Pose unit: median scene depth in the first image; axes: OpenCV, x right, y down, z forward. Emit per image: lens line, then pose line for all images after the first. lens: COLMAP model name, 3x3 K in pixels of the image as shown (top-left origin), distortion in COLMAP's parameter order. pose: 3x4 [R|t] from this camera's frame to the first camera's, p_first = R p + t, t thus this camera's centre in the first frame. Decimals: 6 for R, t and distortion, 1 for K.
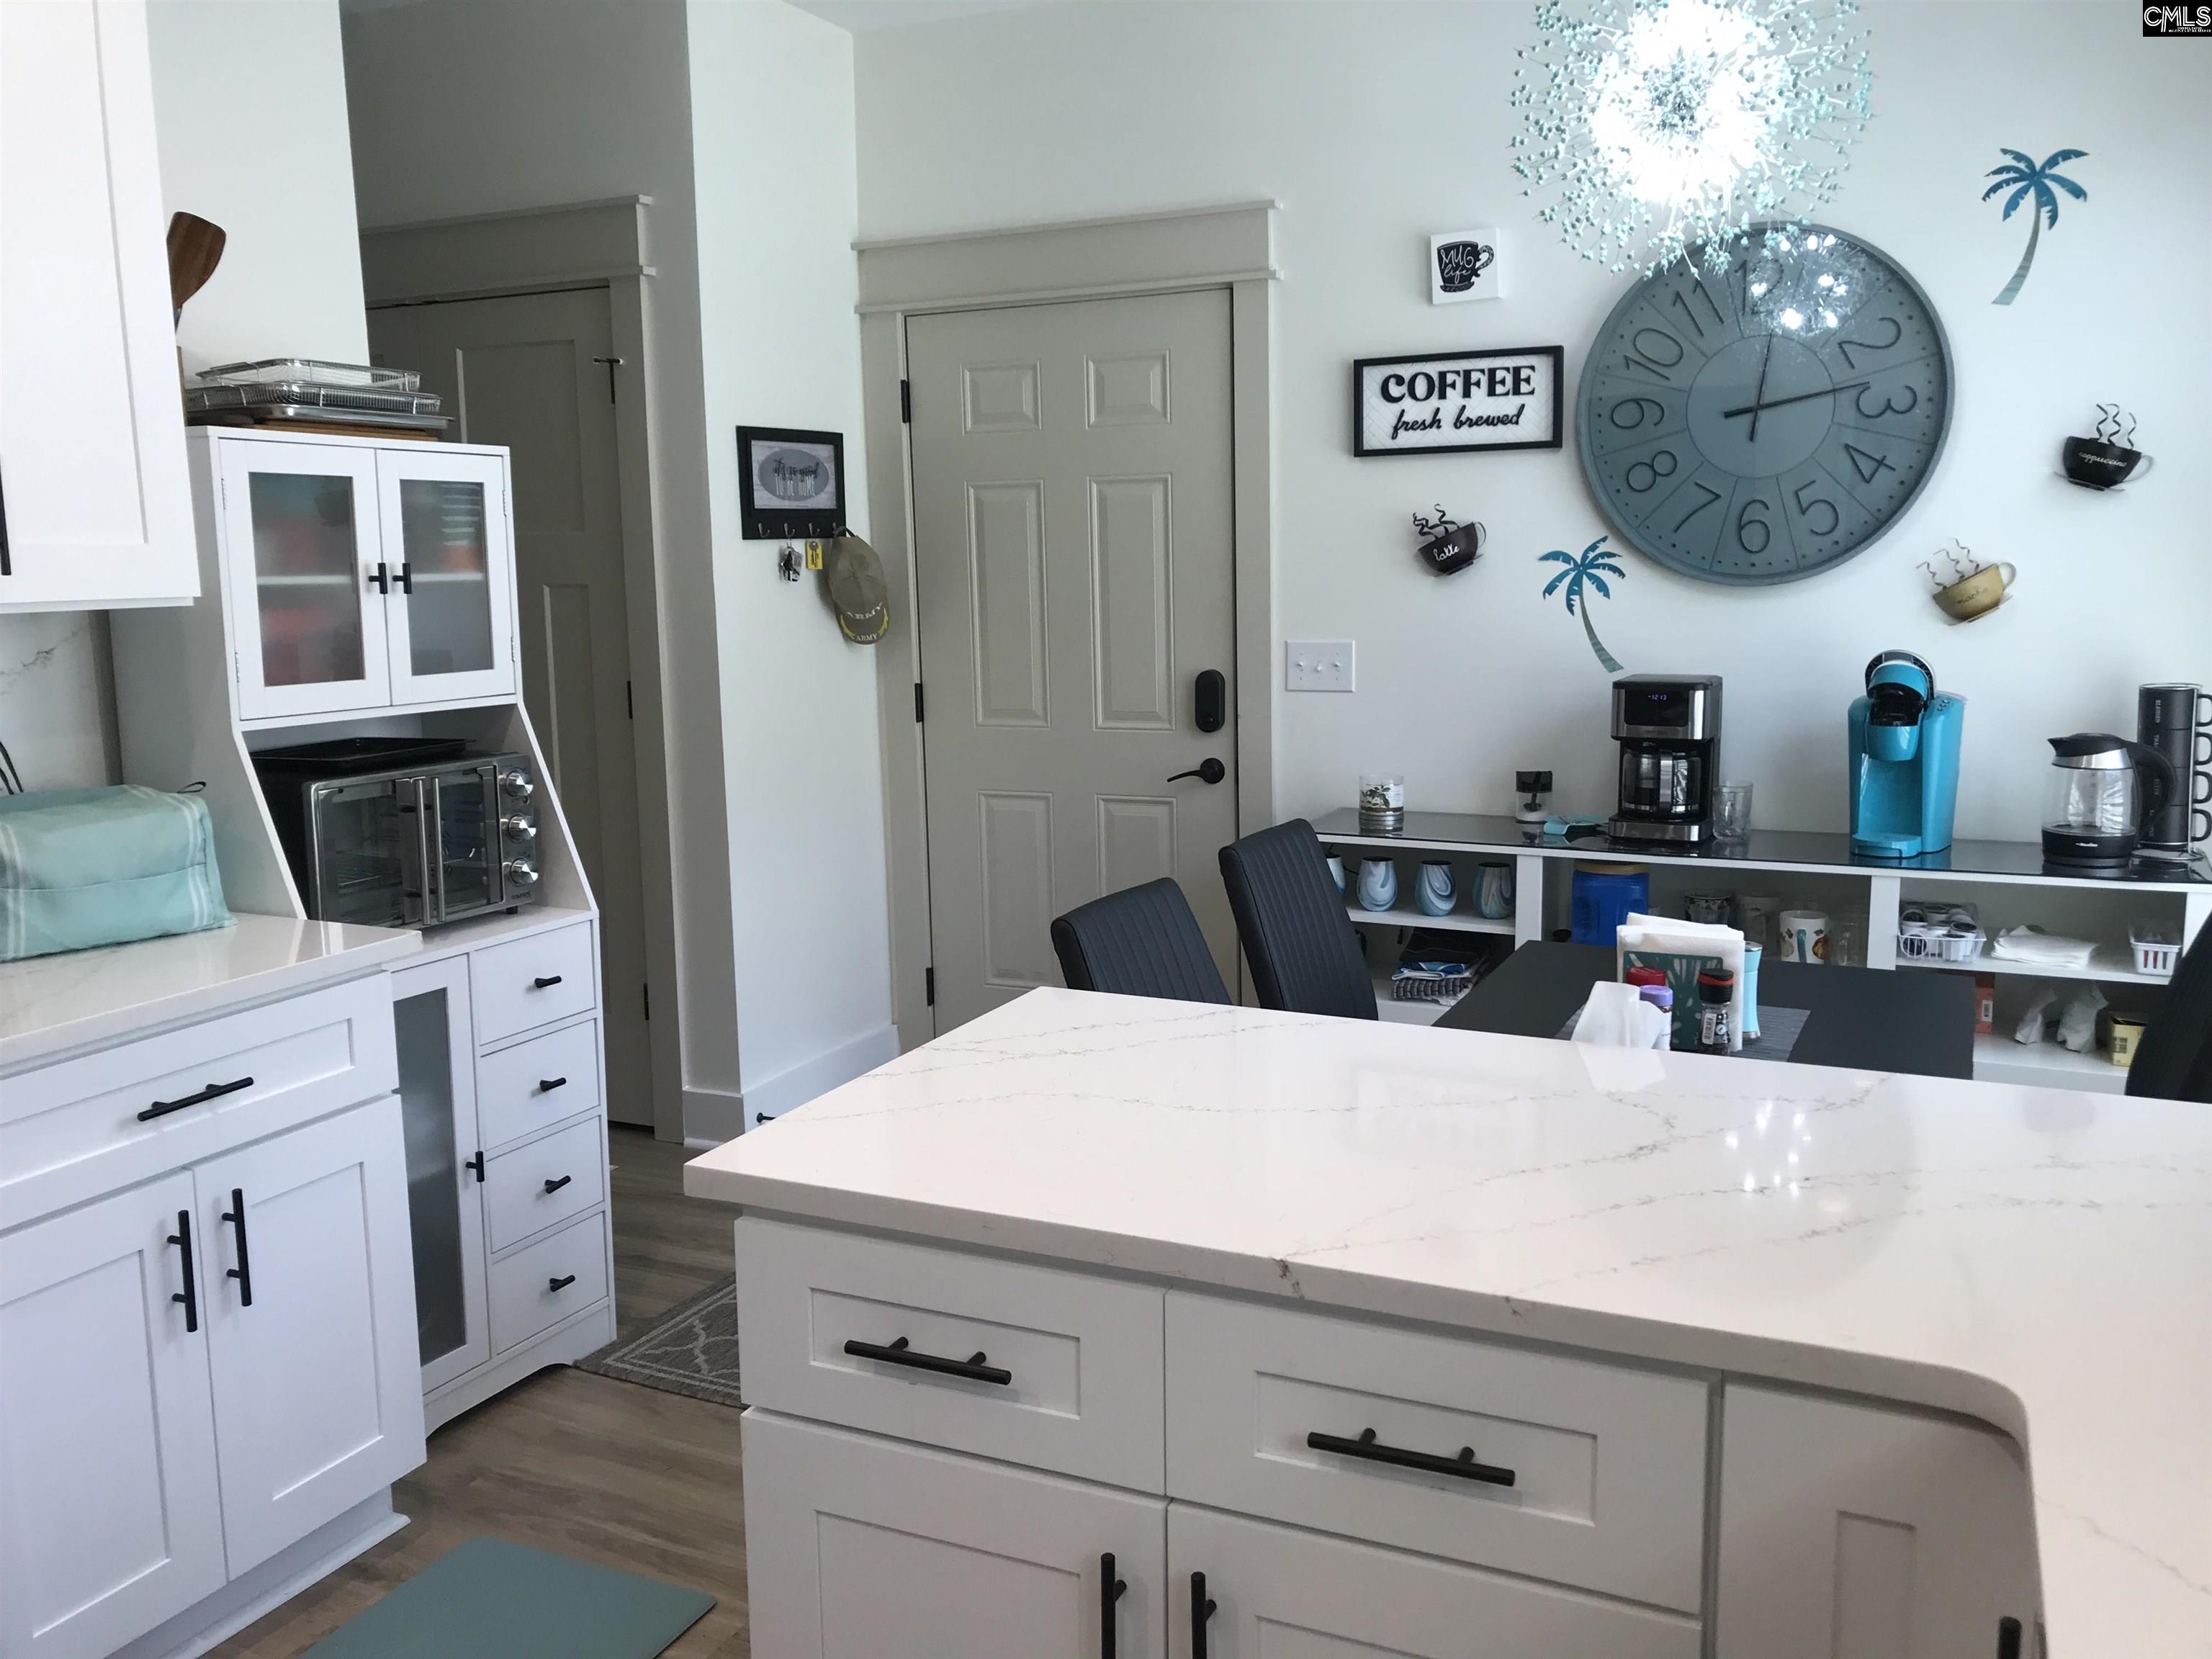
lens RADIAL K [[1829.7, 0, 1106.0], [0, 1829.7, 829.5], [0, 0, 1]] dist [0.127753, -0.113189]
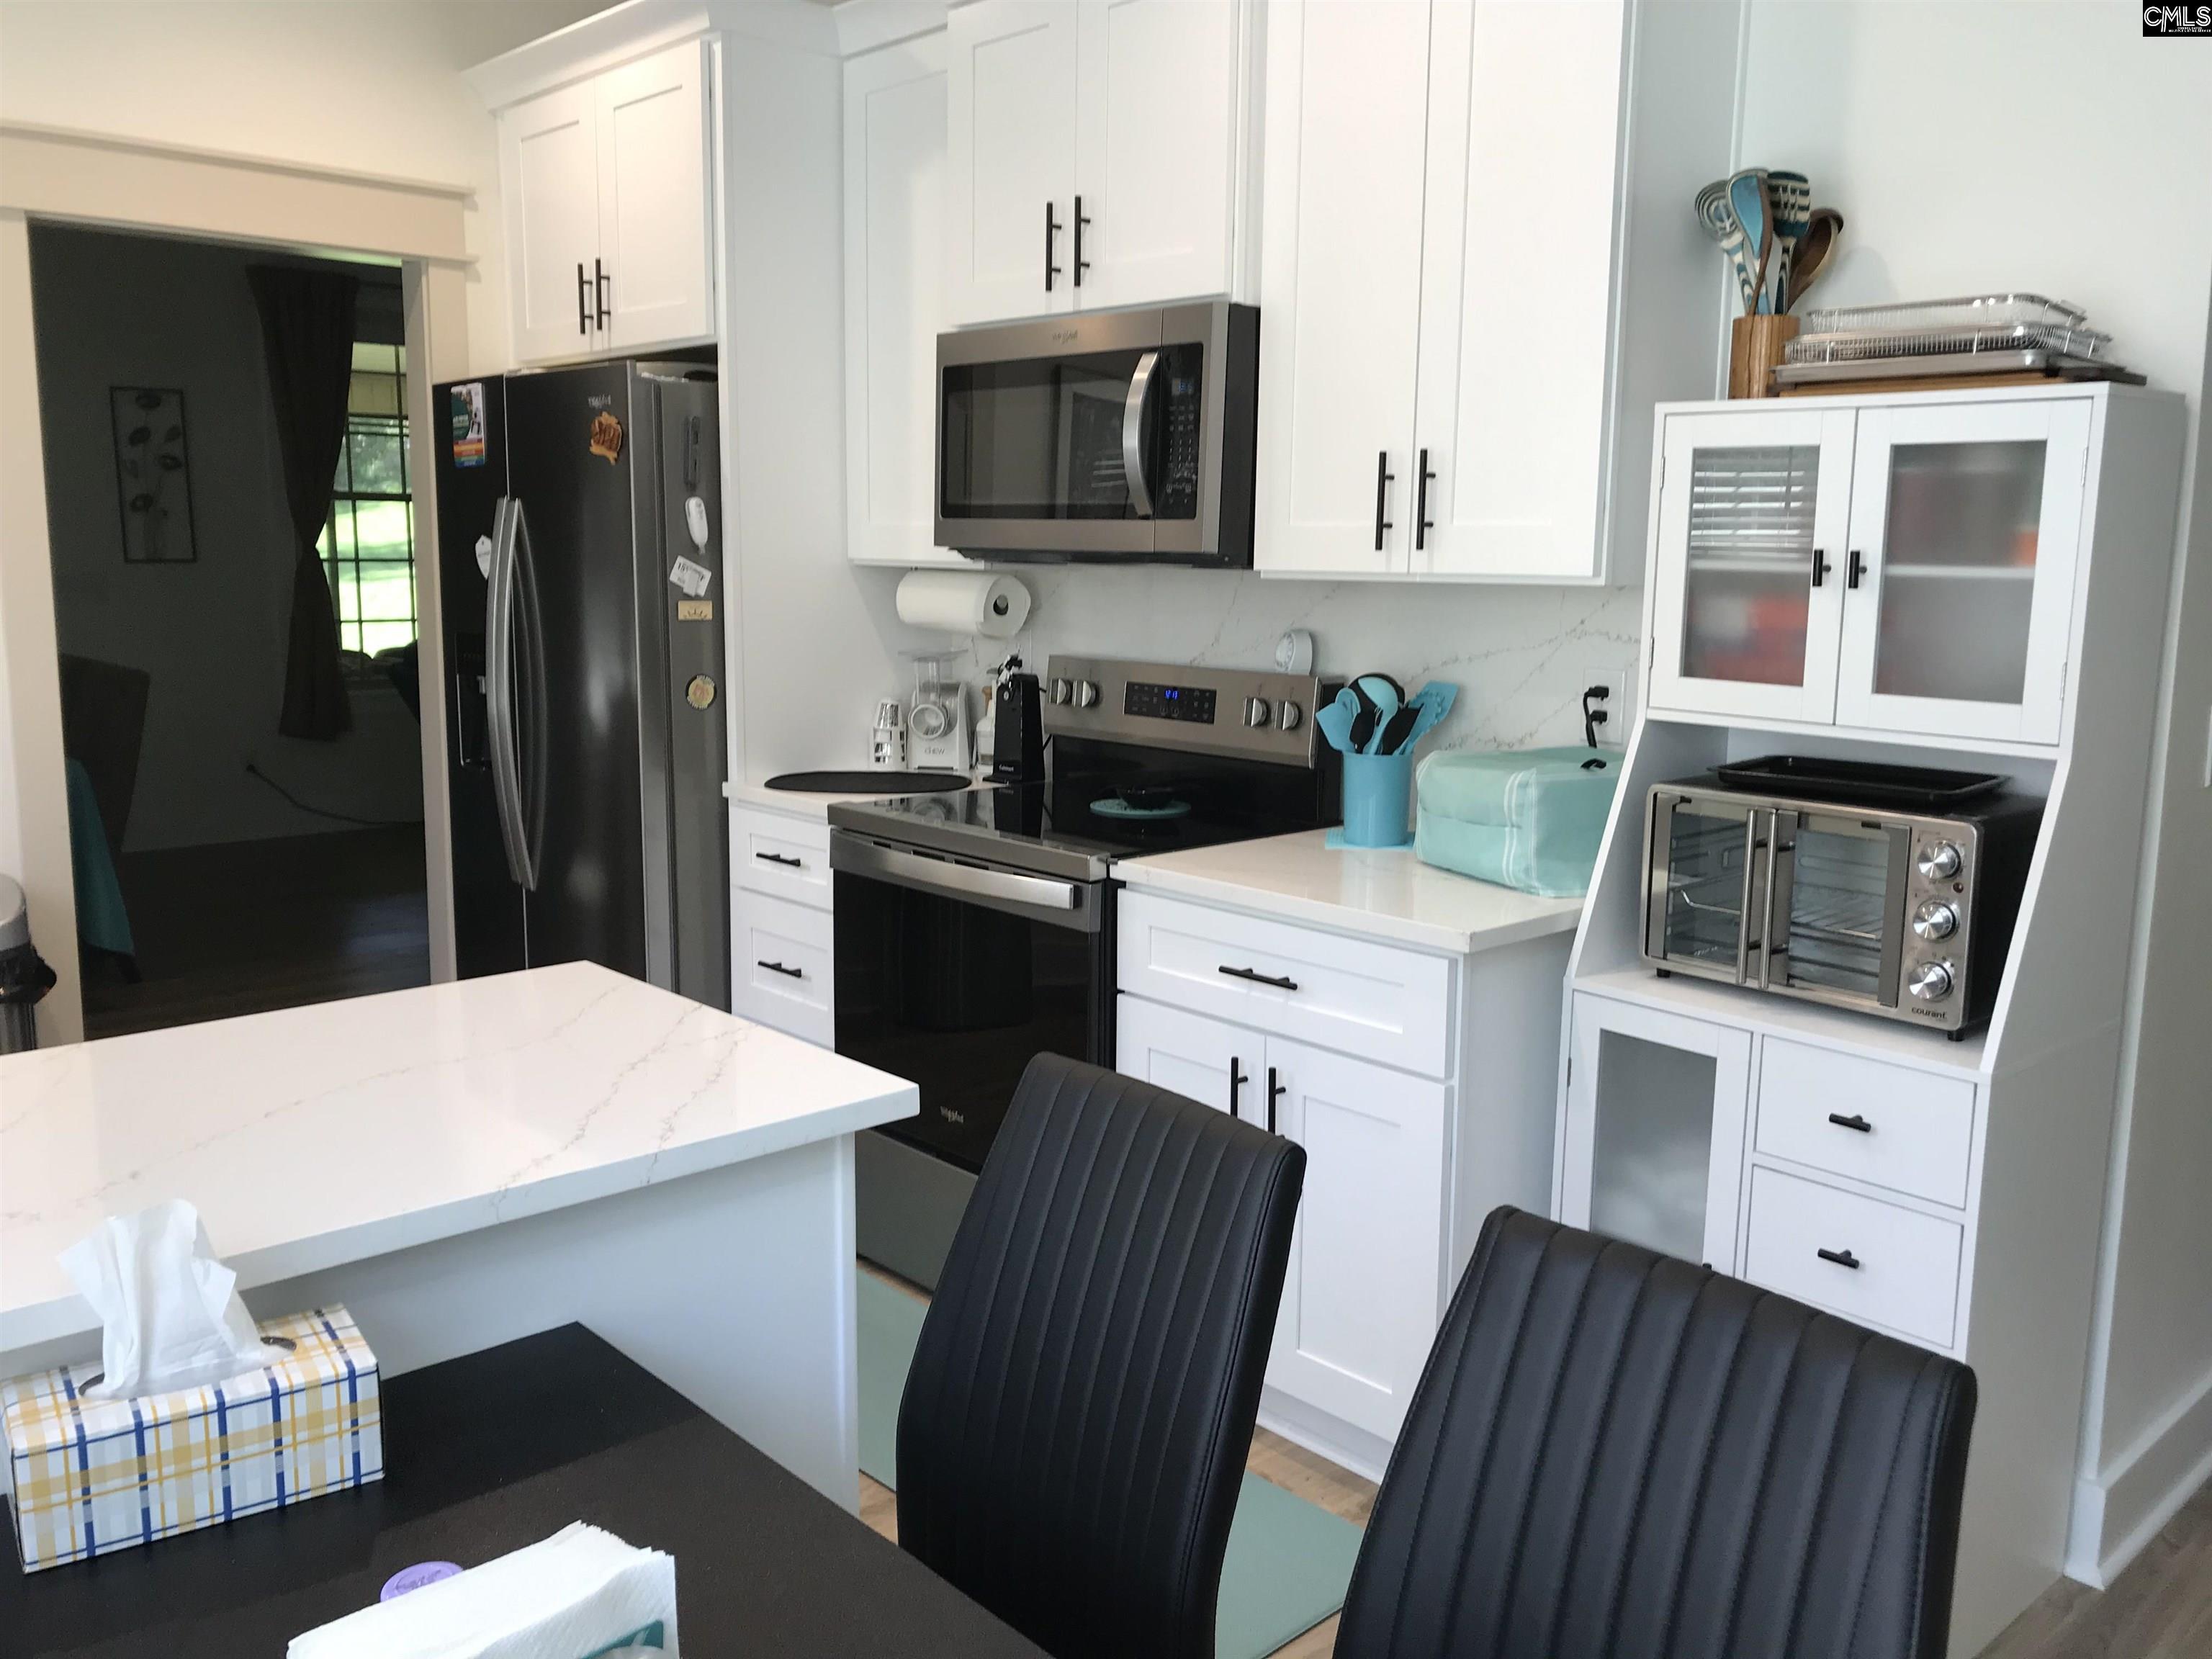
lens RADIAL K [[1829.7, 0, 1106.0], [0, 1829.7, 829.5], [0, 0, 1]] dist [0.127753, -0.113189]
pose [[-0.350381, 0.161645, -0.922553, 0.491073], [-0.158490, 0.960557, 0.228498, -0.159634], [0.923100, 0.226277, -0.310942, 0.977655]]
